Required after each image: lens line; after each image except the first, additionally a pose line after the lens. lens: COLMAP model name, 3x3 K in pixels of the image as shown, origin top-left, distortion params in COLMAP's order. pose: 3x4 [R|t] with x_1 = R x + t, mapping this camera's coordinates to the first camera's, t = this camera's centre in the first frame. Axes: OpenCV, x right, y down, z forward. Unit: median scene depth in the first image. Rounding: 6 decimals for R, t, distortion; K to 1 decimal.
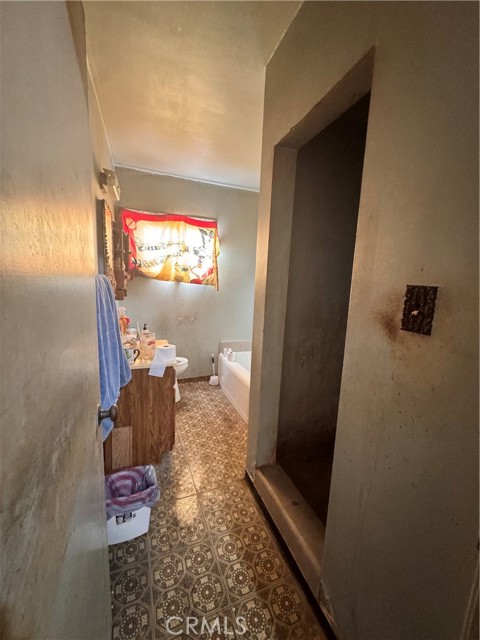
lens RADIAL K [[255.6, 0, 240.2], [0, 255.6, 320.9], [0, 0, 1]] dist [-0.002006, 0.000270]
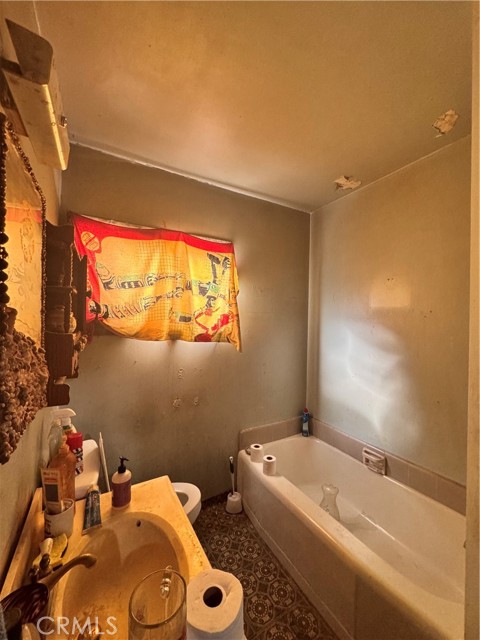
lens RADIAL K [[255.6, 0, 240.2], [0, 255.6, 320.9], [0, 0, 1]] dist [-0.002006, 0.000270]
pose [[0.988665, -0.031208, 0.146860, -0.189816], [0.051732, 0.989069, -0.138082, -0.115361], [-0.140945, 0.144114, 0.979472, 0.426283]]
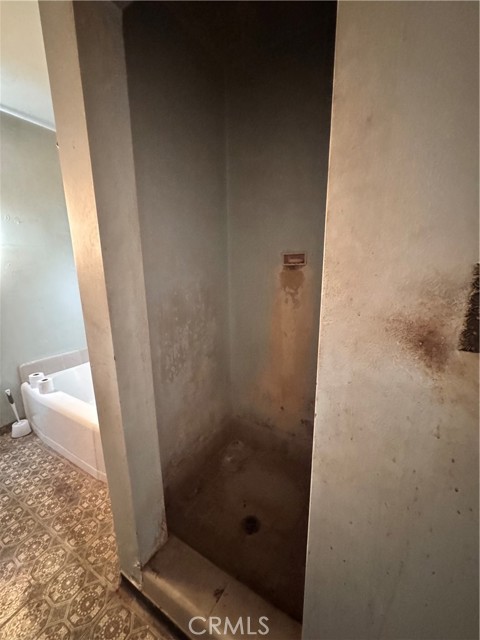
lens RADIAL K [[255.6, 0, 240.2], [0, 255.6, 320.9], [0, 0, 1]] dist [-0.002006, 0.000270]
pose [[0.782845, -0.182127, 0.594964, -0.005454], [0.136384, 0.983176, 0.121512, -0.035769], [-0.607085, -0.013982, 0.794514, 0.204170]]
